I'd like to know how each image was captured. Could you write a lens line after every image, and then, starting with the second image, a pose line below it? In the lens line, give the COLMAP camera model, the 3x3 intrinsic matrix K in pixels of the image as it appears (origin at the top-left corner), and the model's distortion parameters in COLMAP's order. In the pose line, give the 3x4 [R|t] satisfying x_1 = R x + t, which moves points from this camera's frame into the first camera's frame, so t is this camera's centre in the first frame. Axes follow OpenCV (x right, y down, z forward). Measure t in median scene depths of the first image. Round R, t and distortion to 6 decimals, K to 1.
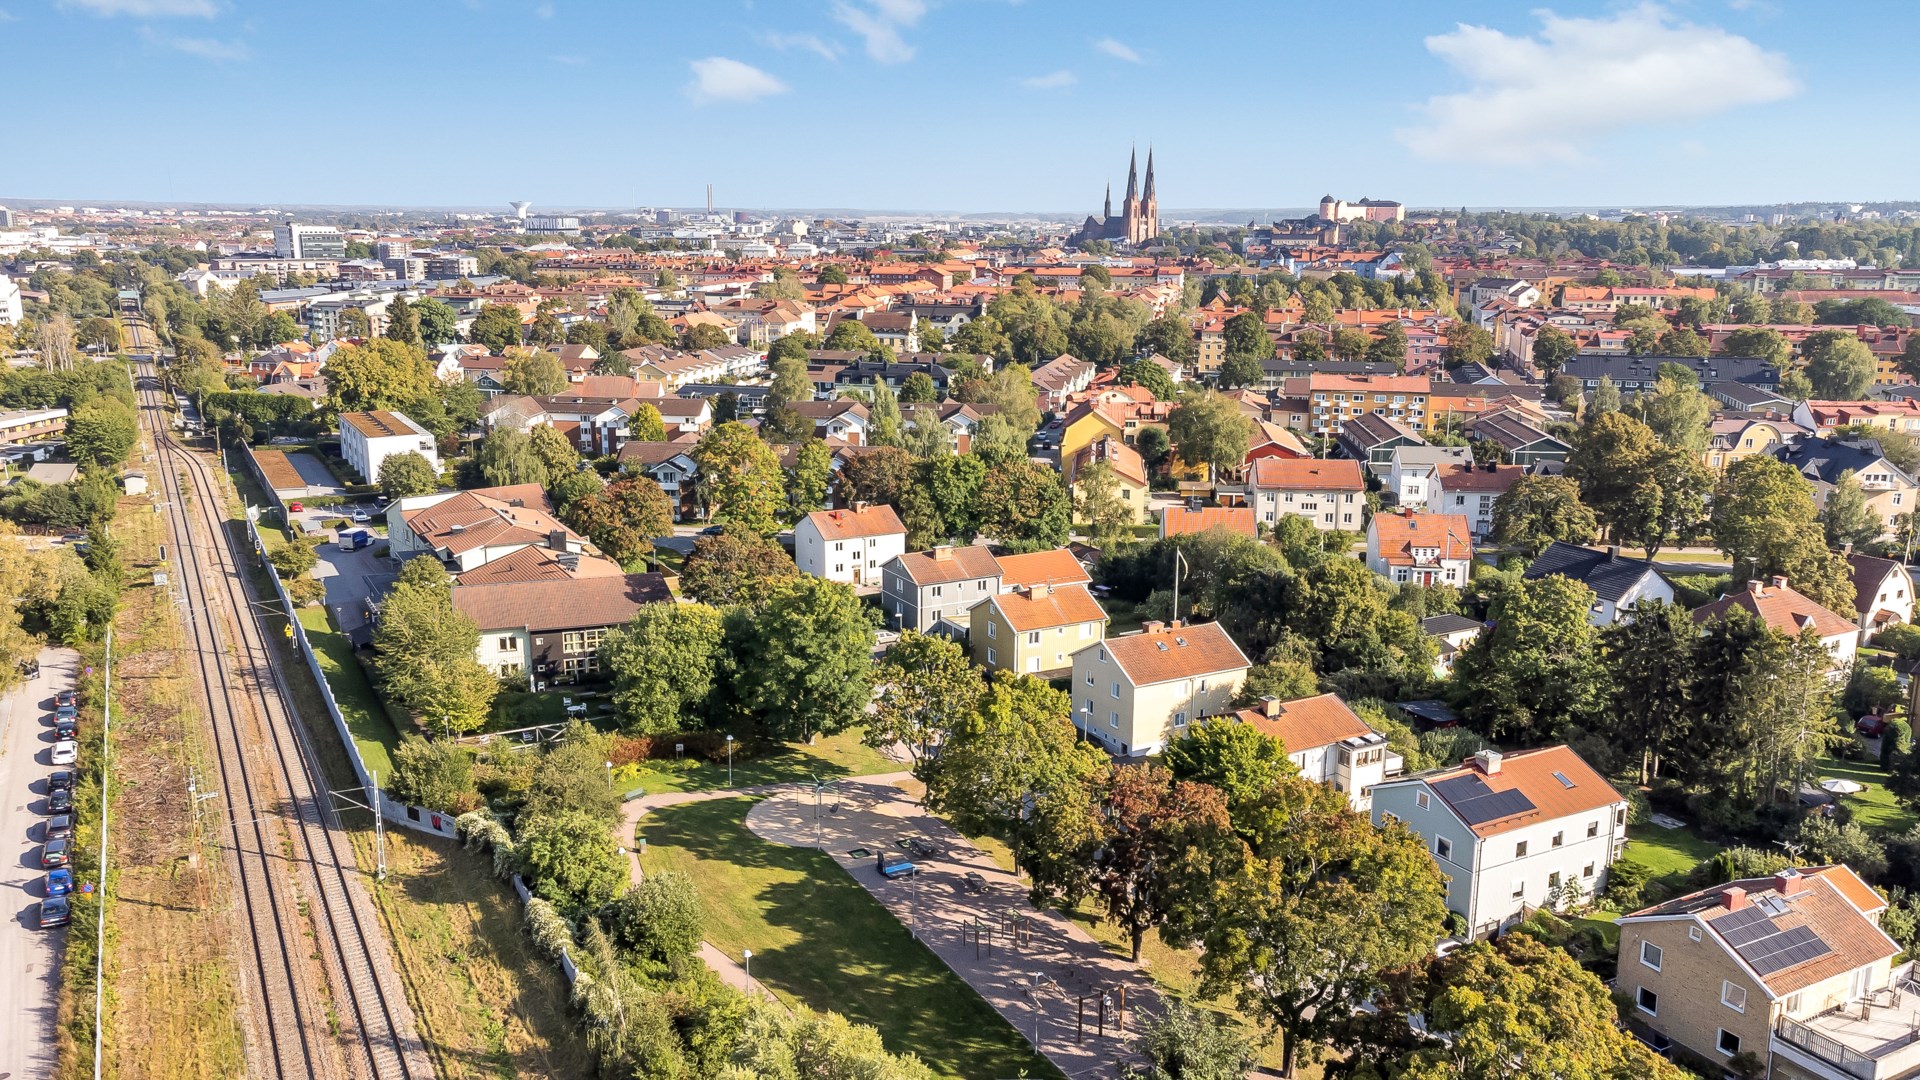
lens RADIAL K [[1390.7, 0, 960.0], [0, 1390.7, 540.0], [0, 0, 1]] dist [0.093650, -0.230845]
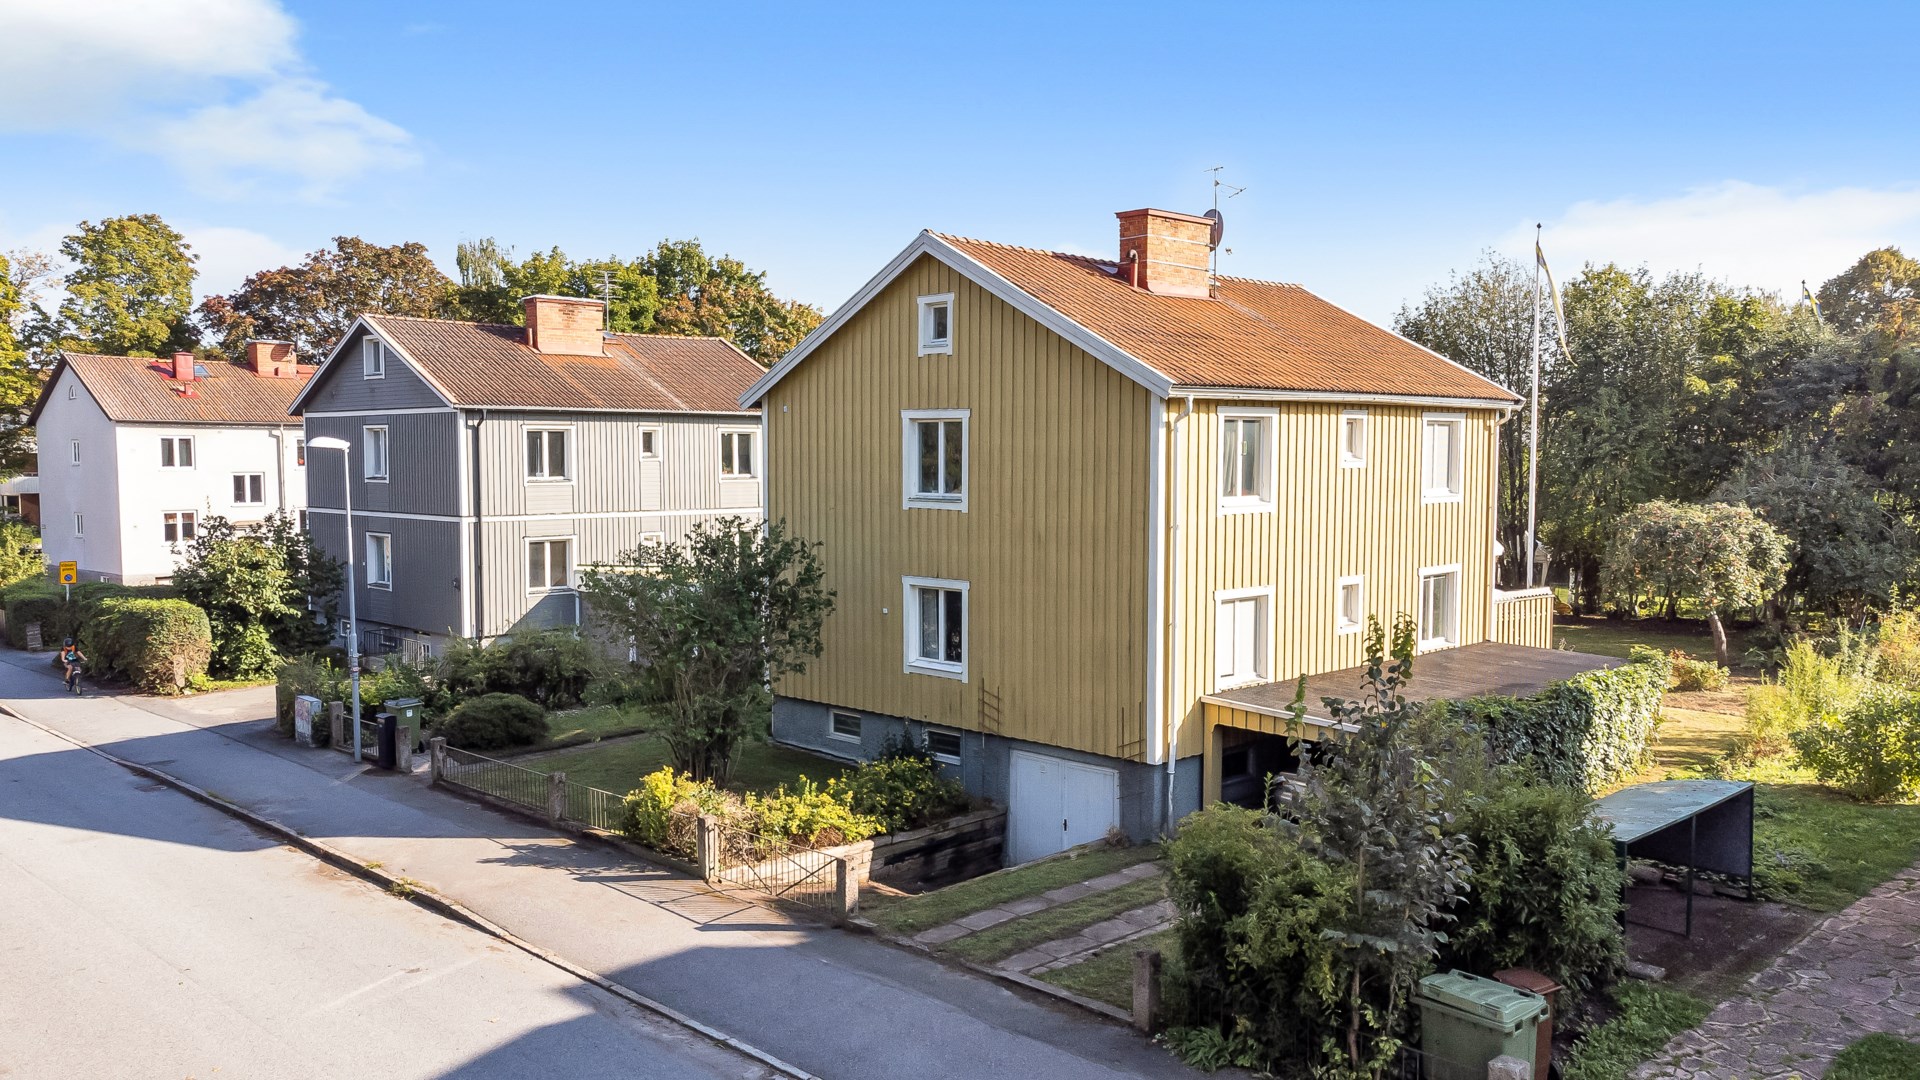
lens RADIAL K [[1473.3, 0, 962.1], [0, 1473.3, 557.8], [0, 0, 1]] dist [0.007270, 0.072889]
pose [[0.958668, -0.025944, 0.283342, -0.026434], [0.065129, 0.989403, -0.129765, 0.115085], [-0.276973, 0.142855, 0.950199, 0.981247]]
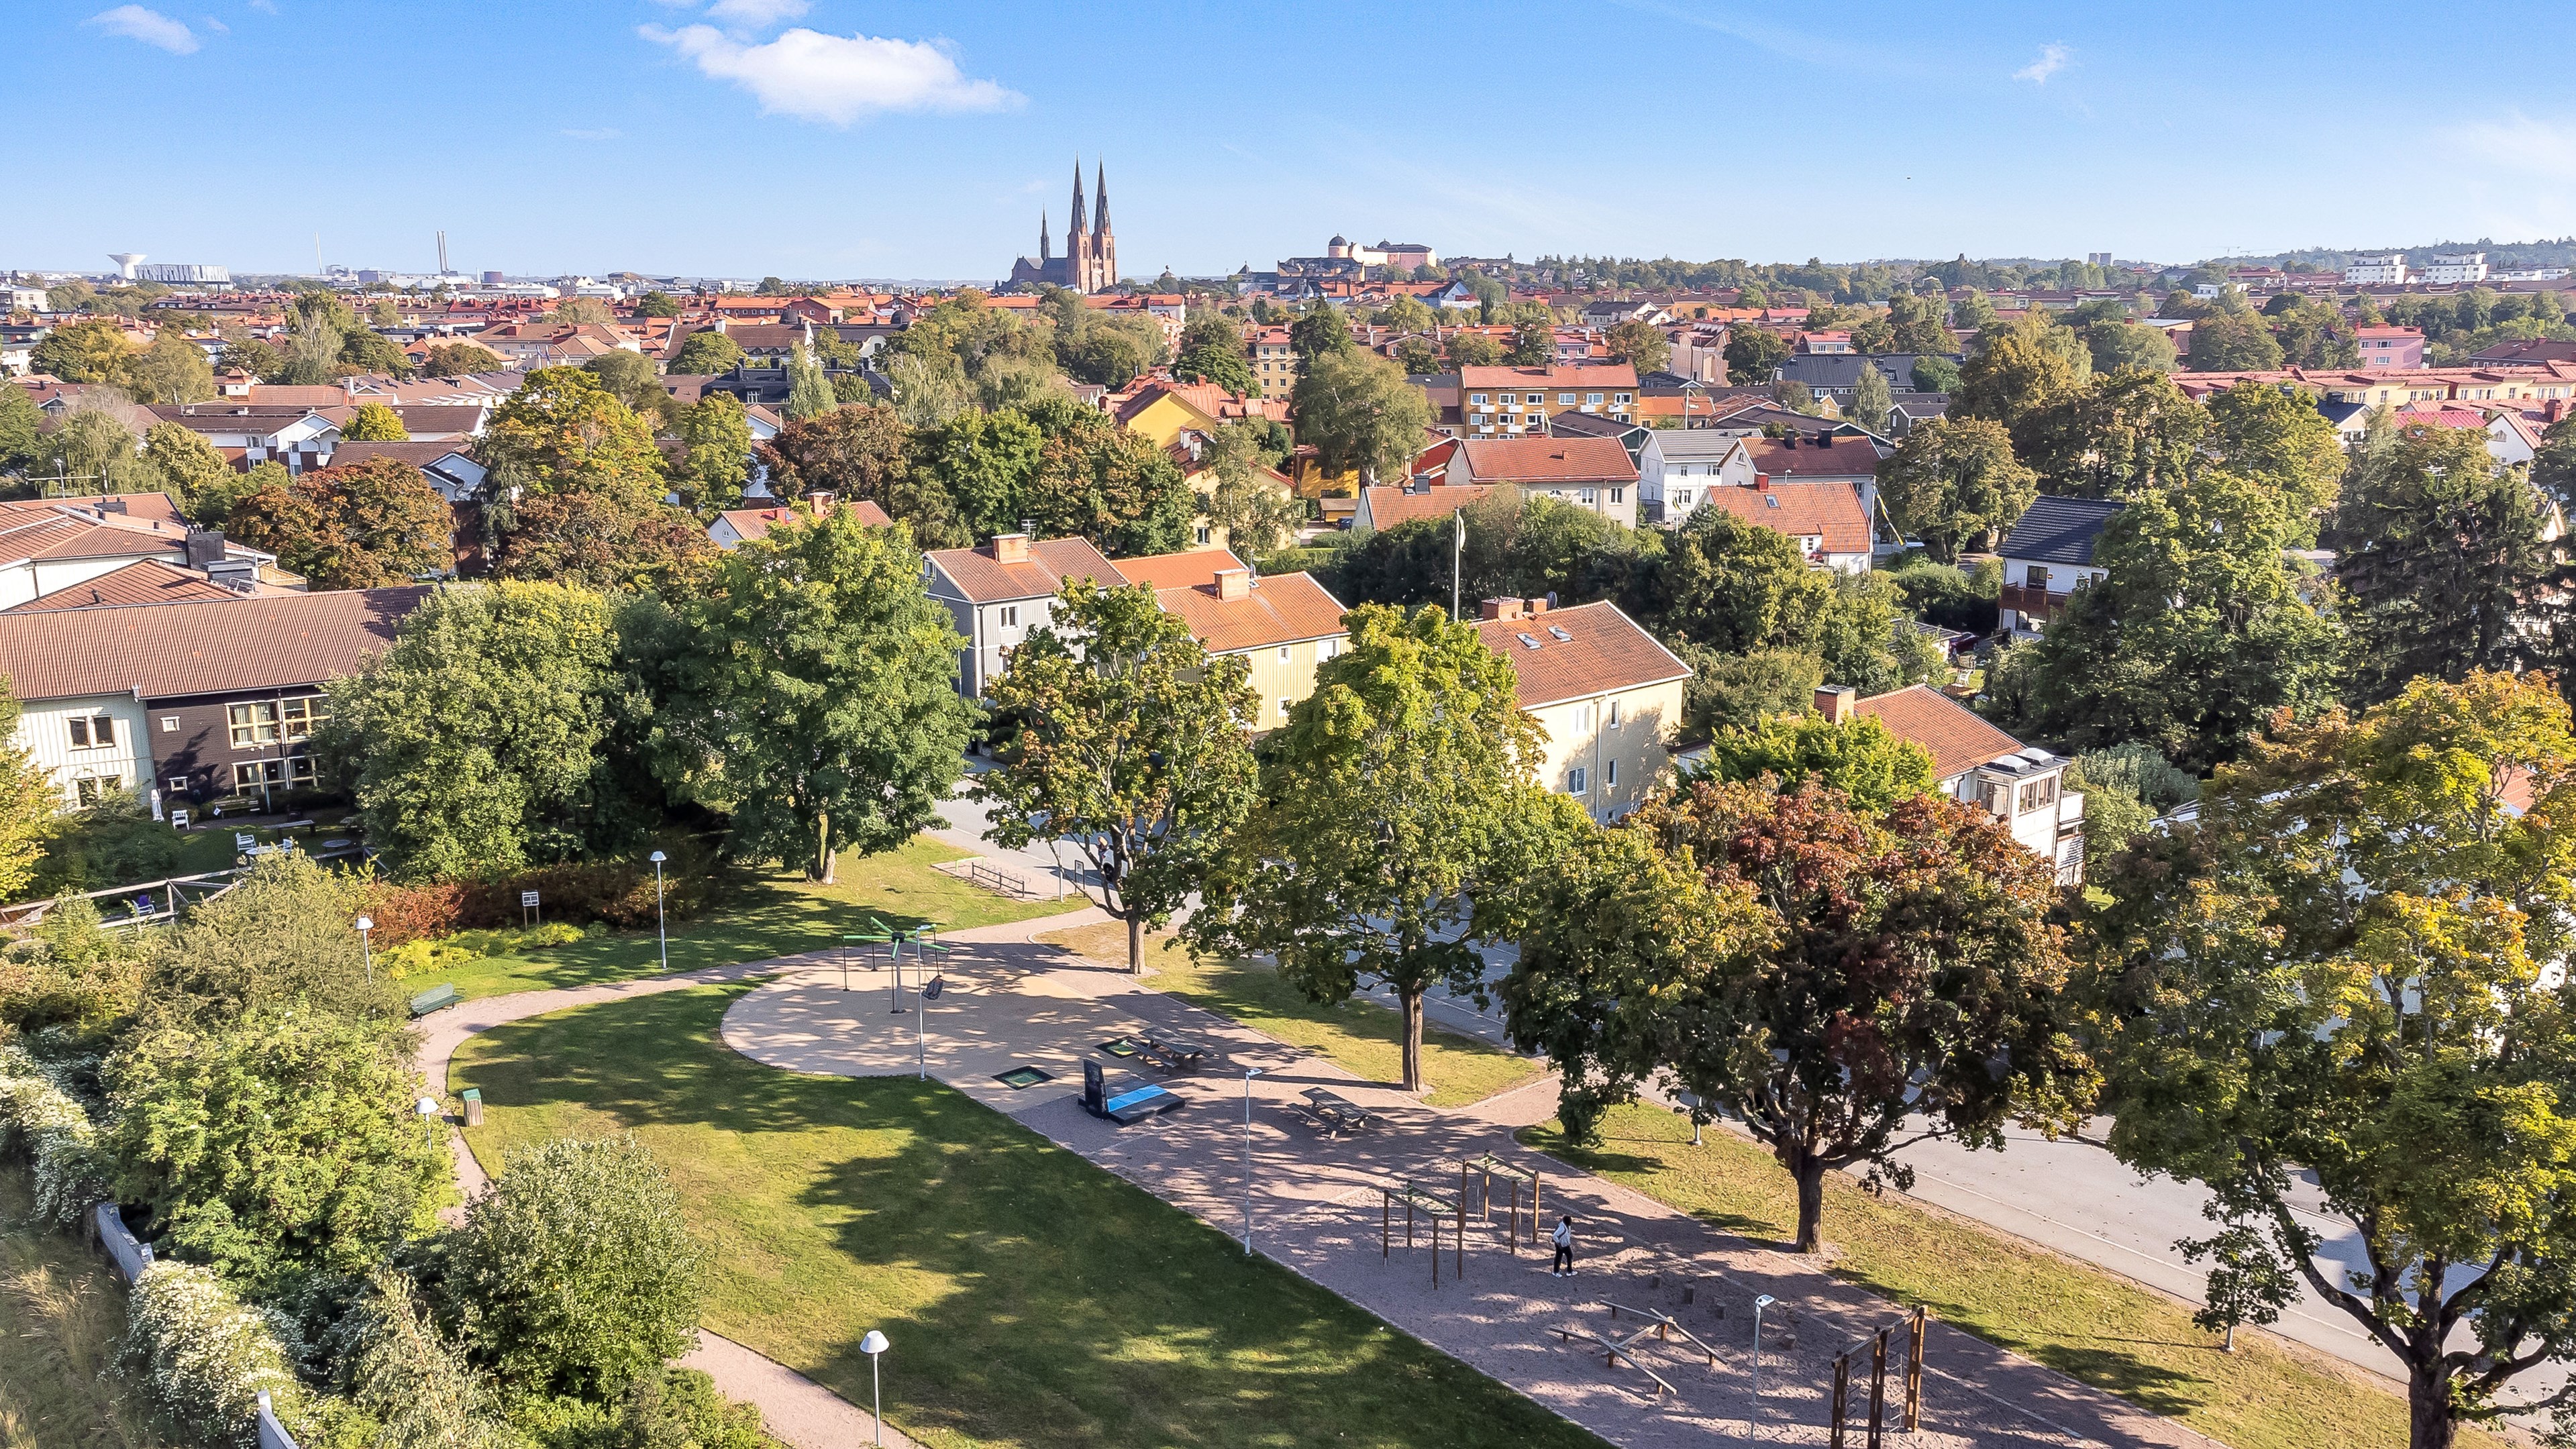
lens RADIAL K [[1924.3, 0, 1275.6], [0, 1924.3, 737.0], [0, 0, 1]] dist [0.027348, 0.002531]
pose [[0.975251, -0.053205, 0.214602, -0.098776], [0.051319, 0.998579, 0.014355, 0.099427], [-0.215061, -0.002987, 0.976596, 0.353466]]
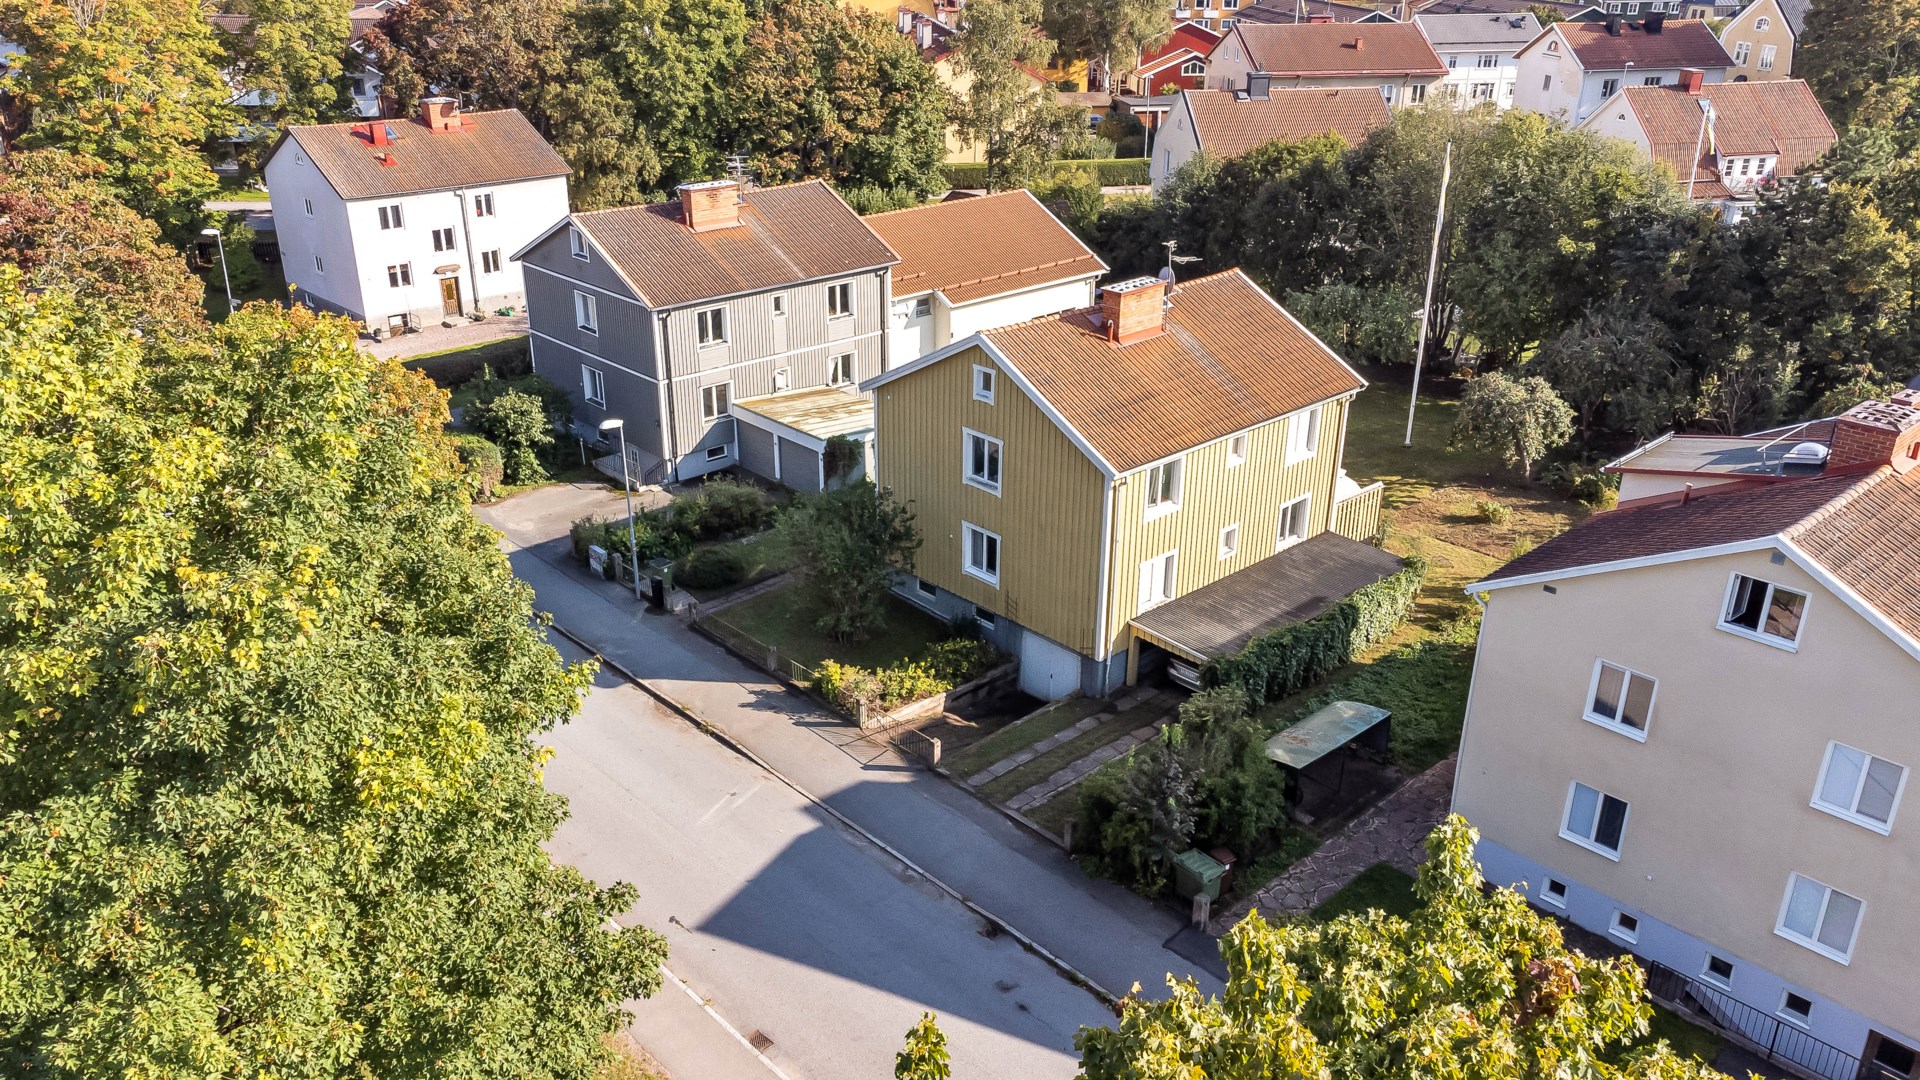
lens RADIAL K [[1440.9, 0, 958.2], [0, 1440.9, 541.0], [0, 0, 1]] dist [0.025972, 0.041315]
pose [[0.968670, -0.097877, 0.228251, -0.054554], [0.050675, 0.977624, 0.204163, 0.026535], [-0.243126, -0.186200, 0.951955, 0.857556]]
